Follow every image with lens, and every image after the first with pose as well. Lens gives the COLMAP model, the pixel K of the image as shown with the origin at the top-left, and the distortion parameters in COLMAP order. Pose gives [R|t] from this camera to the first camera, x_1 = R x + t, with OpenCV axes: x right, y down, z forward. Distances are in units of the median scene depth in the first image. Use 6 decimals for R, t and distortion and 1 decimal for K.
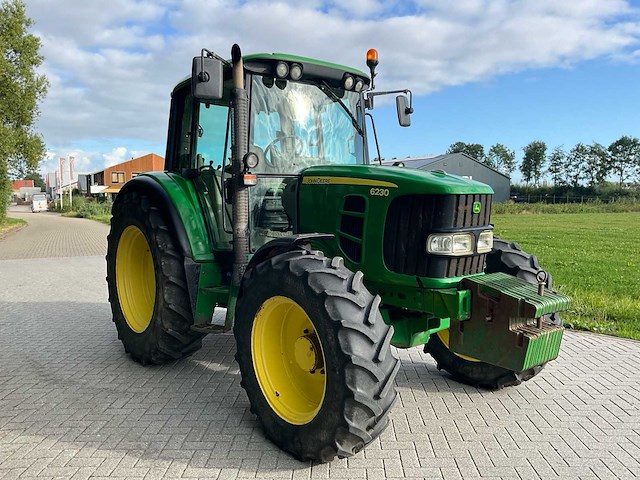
lens RADIAL K [[526.2, 0, 316.8], [0, 526.2, 236.9], [0, 0, 1]] dist [0.064499, -0.118427]
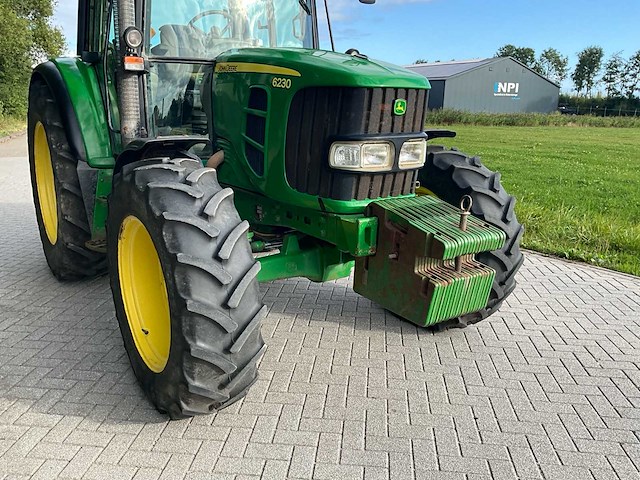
lens RADIAL K [[526.2, 0, 315.5], [0, 526.2, 241.2], [0, 0, 1]] dist [0.064499, -0.118427]
pose [[0.997114, 0.043853, -0.061965, 0.205495], [-0.031928, 0.982822, 0.181776, -0.001628], [0.068872, -0.179273, 0.981386, 0.198900]]
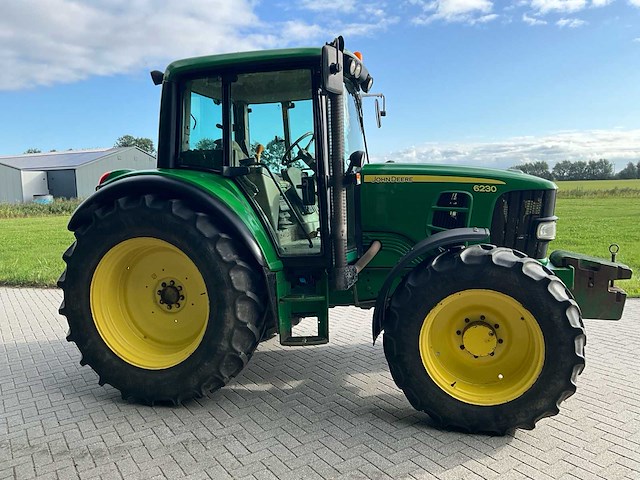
lens RADIAL K [[526.2, 0, 317.7], [0, 526.2, 236.5], [0, 0, 1]] dist [0.064499, -0.118427]
pose [[0.815682, -0.070992, 0.574128, -0.759771], [0.065595, 0.997391, 0.030137, -0.037260], [-0.574770, 0.013078, 0.818211, 0.255919]]
